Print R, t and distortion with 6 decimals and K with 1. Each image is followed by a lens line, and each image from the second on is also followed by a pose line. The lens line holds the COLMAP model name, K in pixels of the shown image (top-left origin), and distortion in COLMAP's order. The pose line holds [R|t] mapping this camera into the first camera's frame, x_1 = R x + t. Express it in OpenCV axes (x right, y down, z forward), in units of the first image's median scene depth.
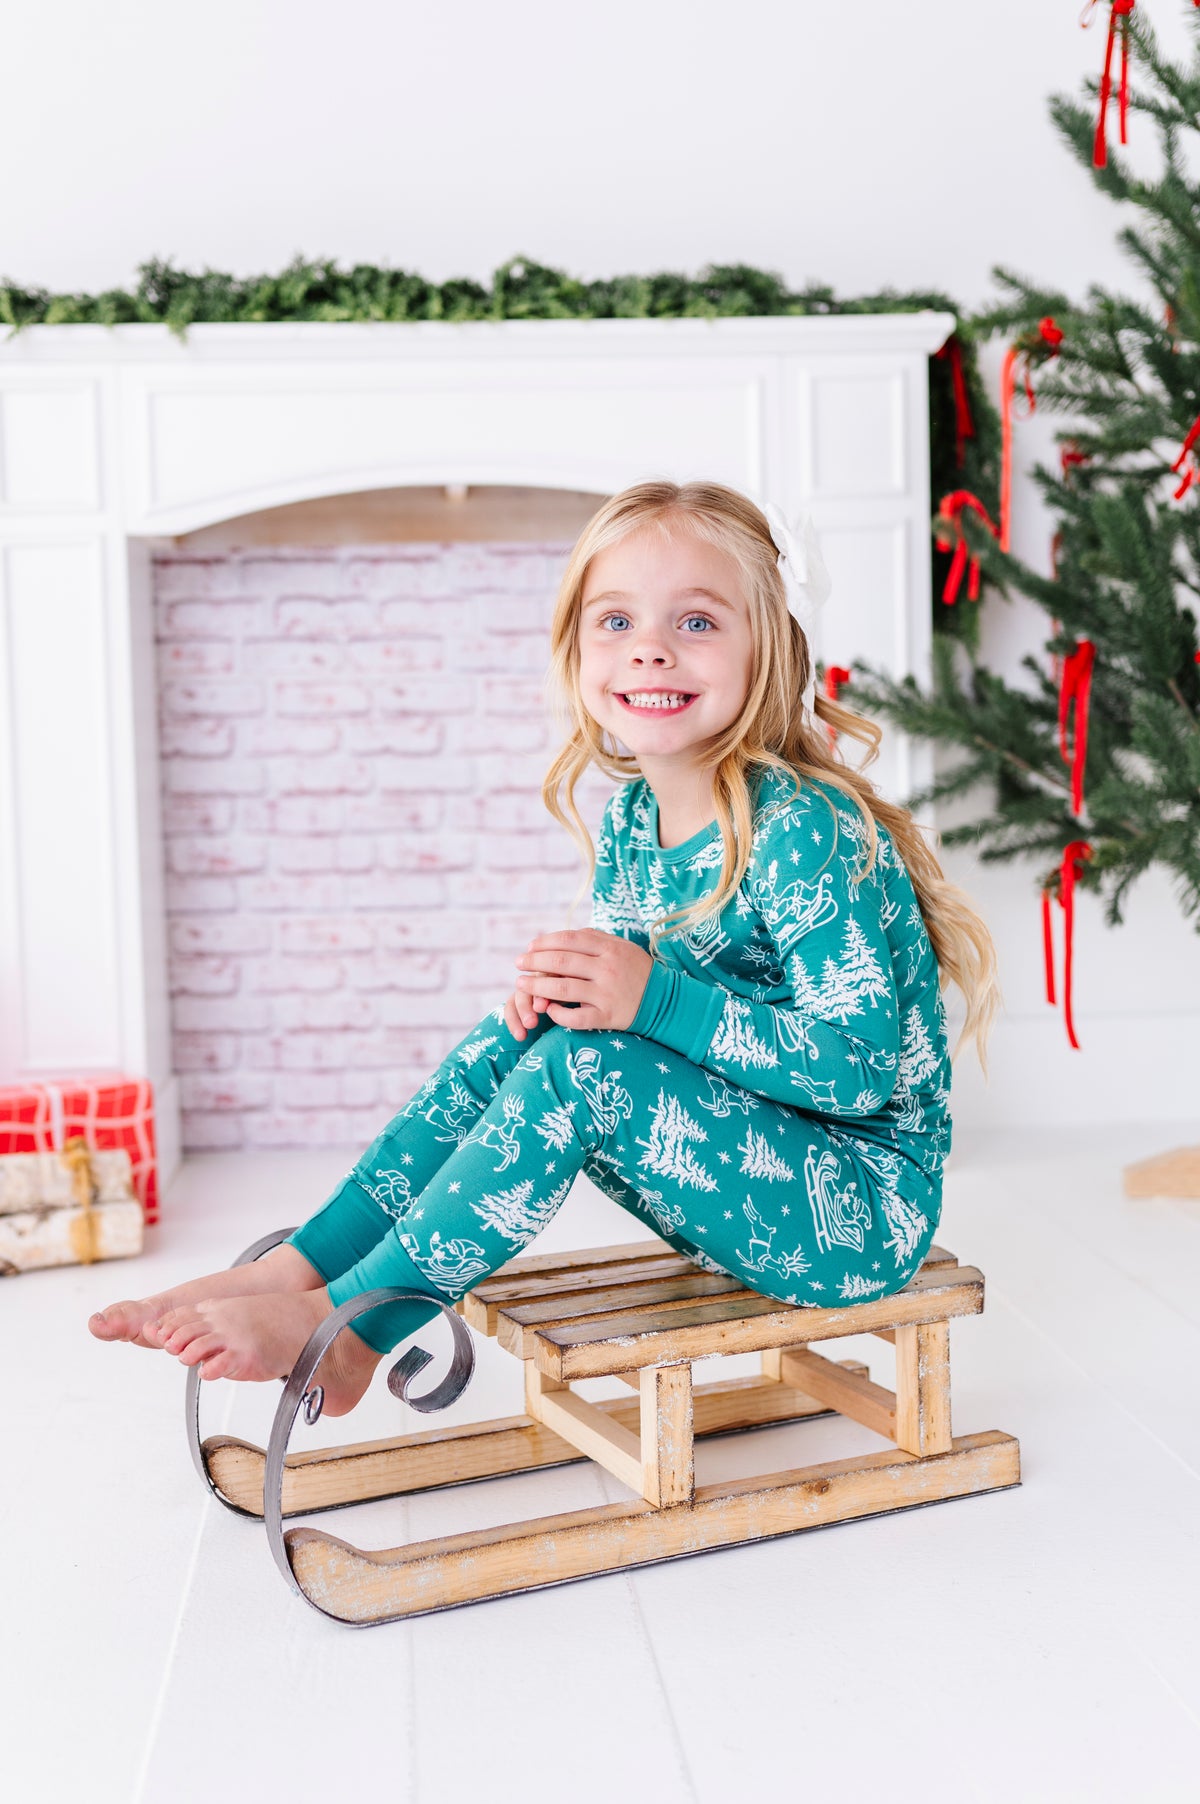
lens RADIAL K [[2108.8, 0, 576.7], [0, 2108.8, 851.7], [0, 0, 1]] dist [-0.004488, 0.000000]
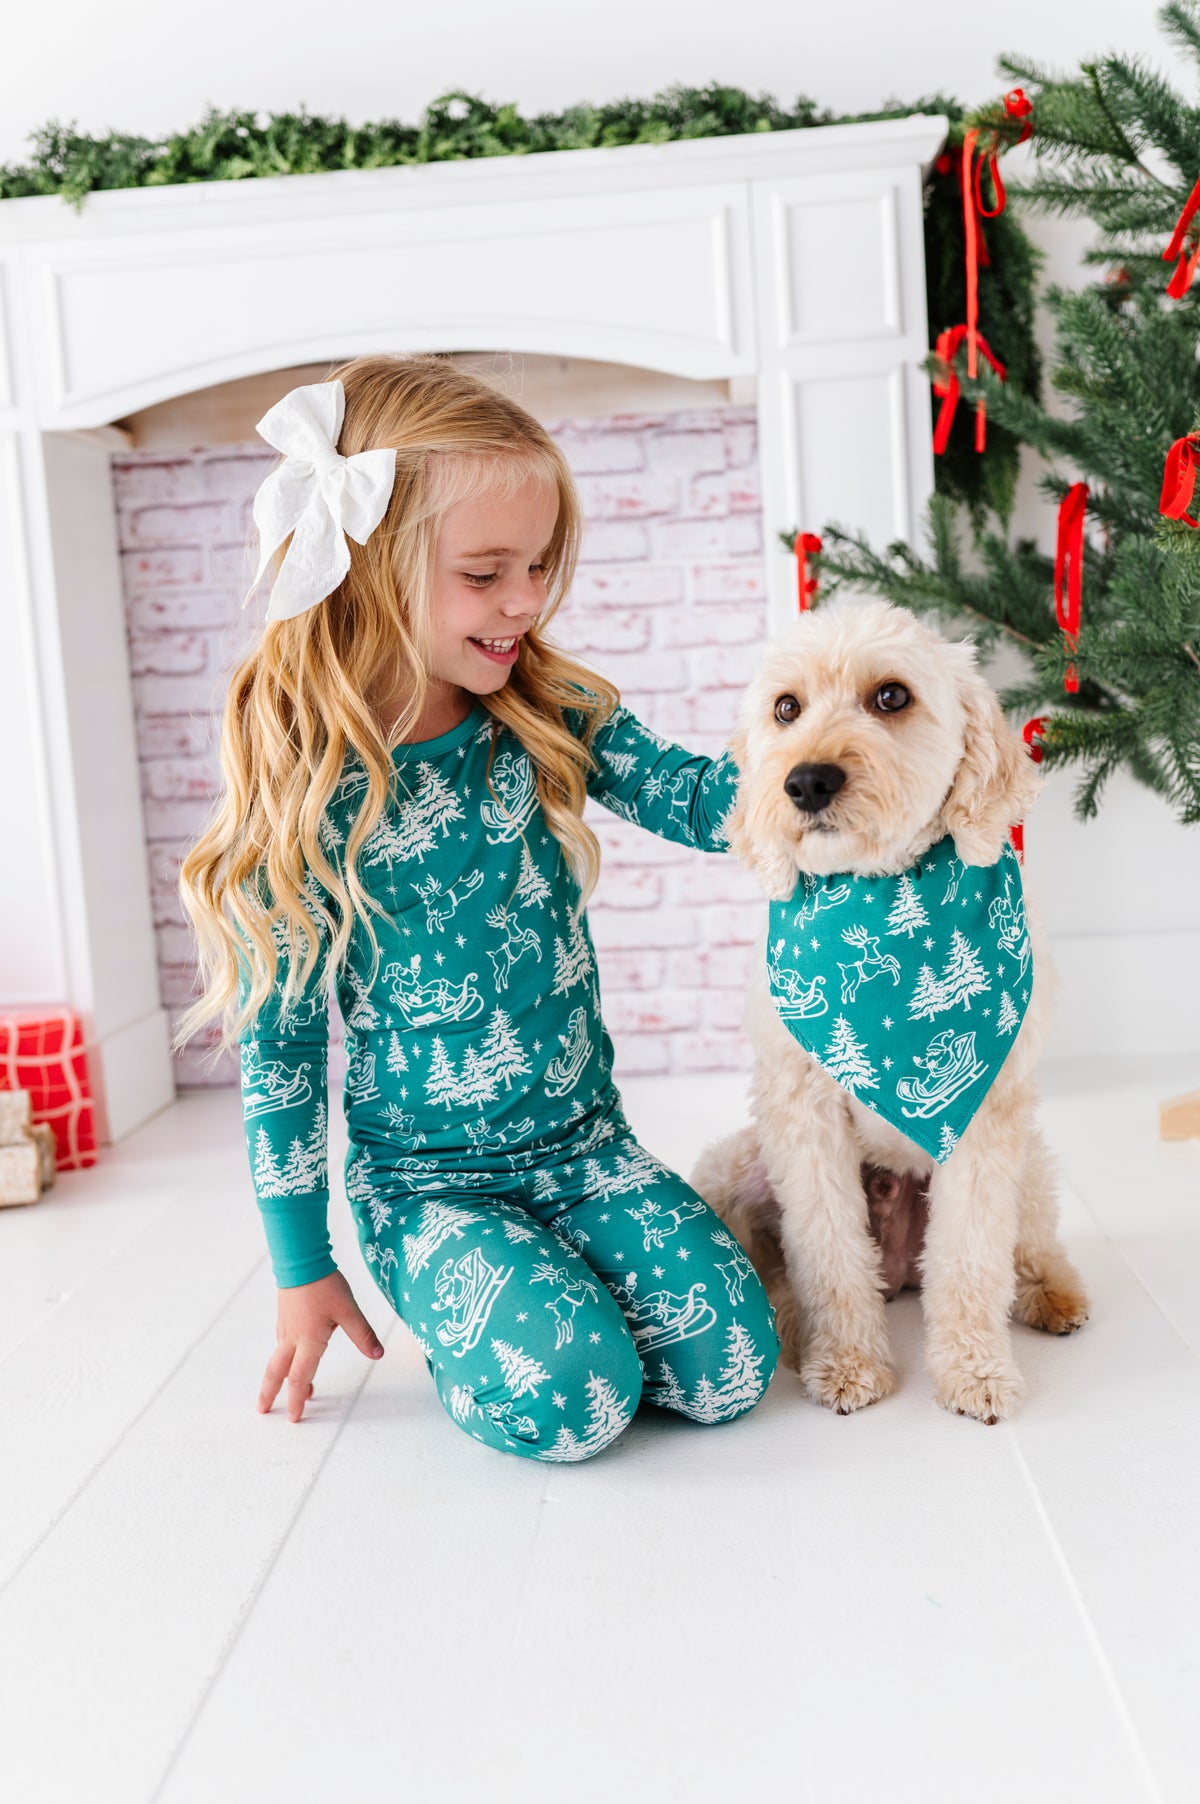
lens RADIAL K [[1927.3, 0, 608.2], [0, 1927.3, 917.2], [0, 0, 1]] dist [-0.001510, 0.000000]
pose [[0.986562, -0.019128, -0.162261, 0.163438], [0.028558, 0.998023, 0.055982, 0.022548], [0.160870, -0.059863, 0.985159, 0.187083]]
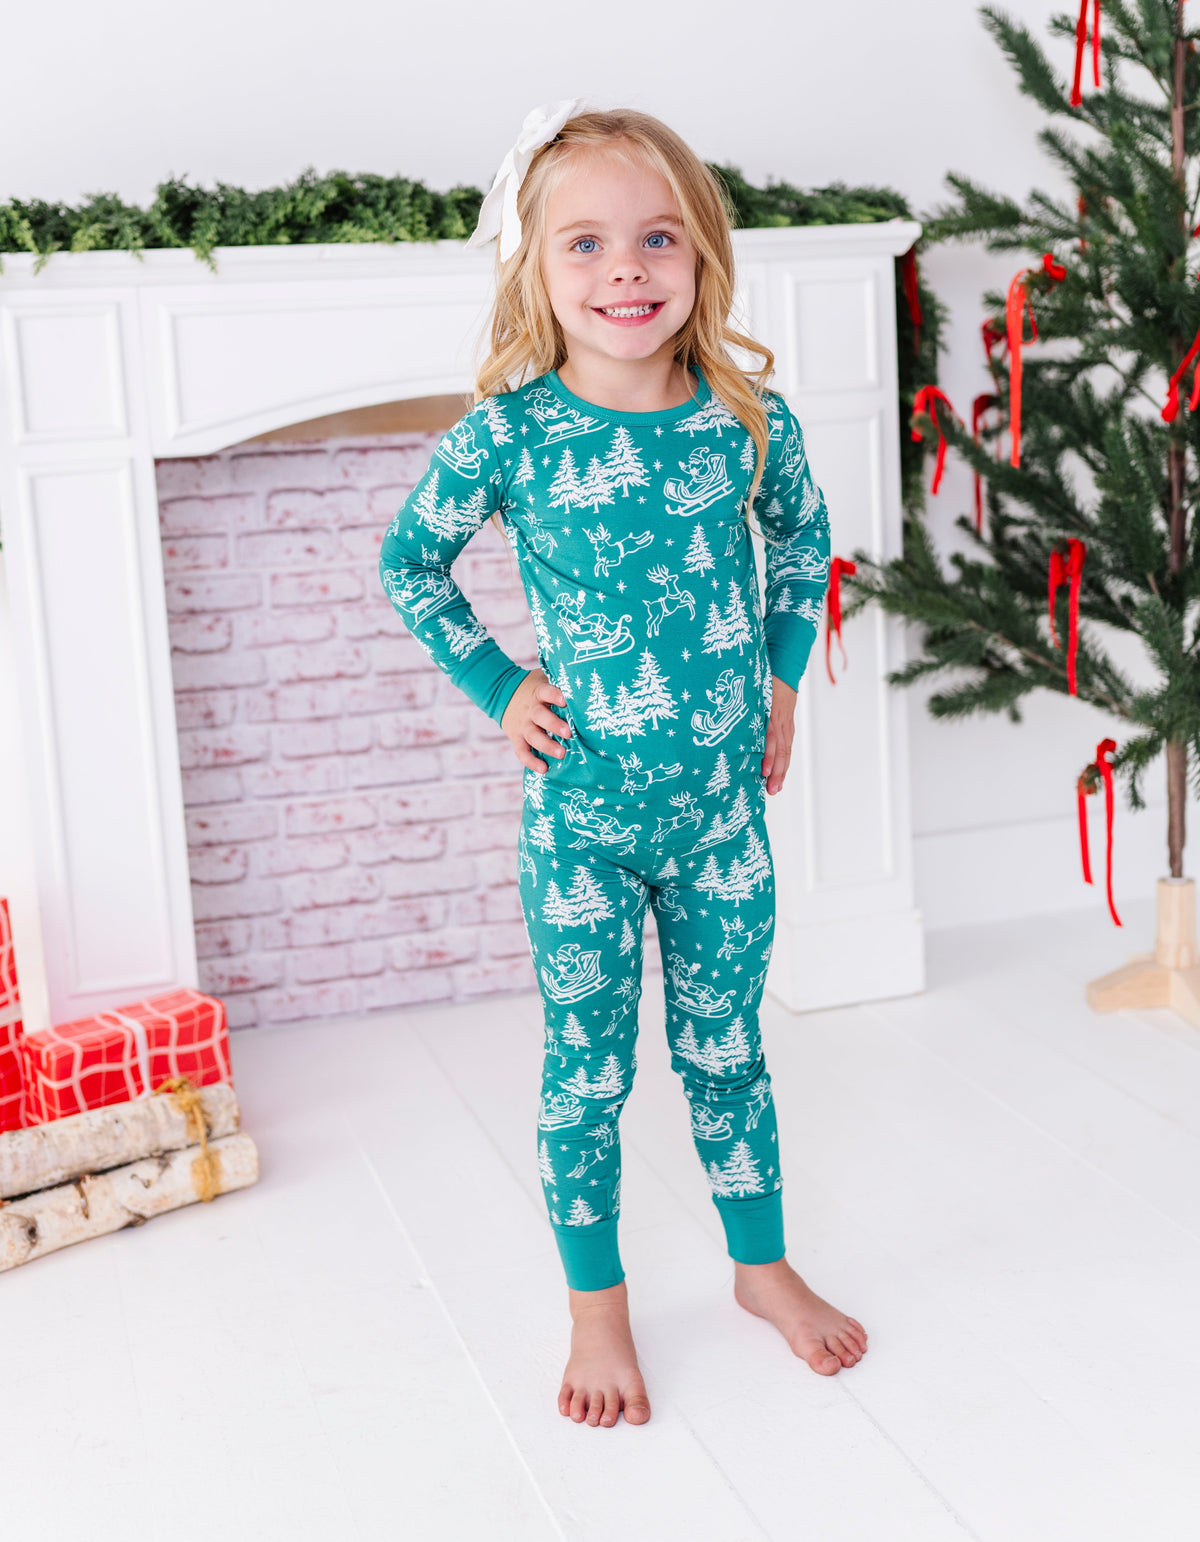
lens RADIAL K [[2004.8, 0, 637.6], [0, 2004.8, 634.5], [0, 0, 1]] dist [-0.009859, 0.000000]
pose [[0.969956, -0.057229, 0.236452, -0.216869], [0.038096, 0.995677, 0.084714, -0.136443], [-0.240278, -0.073161, 0.967943, 0.024281]]
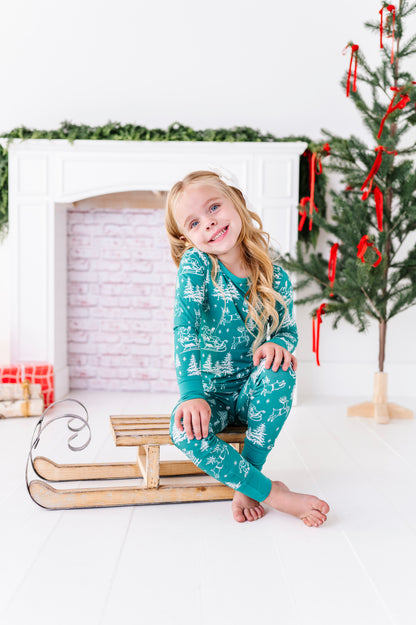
lens RADIAL K [[667.7, 0, 216.6], [0, 667.7, 315.0], [0, 0, 1]] dist [-0.001510, 0.000000]
pose [[0.996321, 0.042998, -0.074138, 0.127256], [-0.043554, 0.999034, -0.005894, 0.023253], [0.073813, 0.009101, 0.997231, -0.036970]]
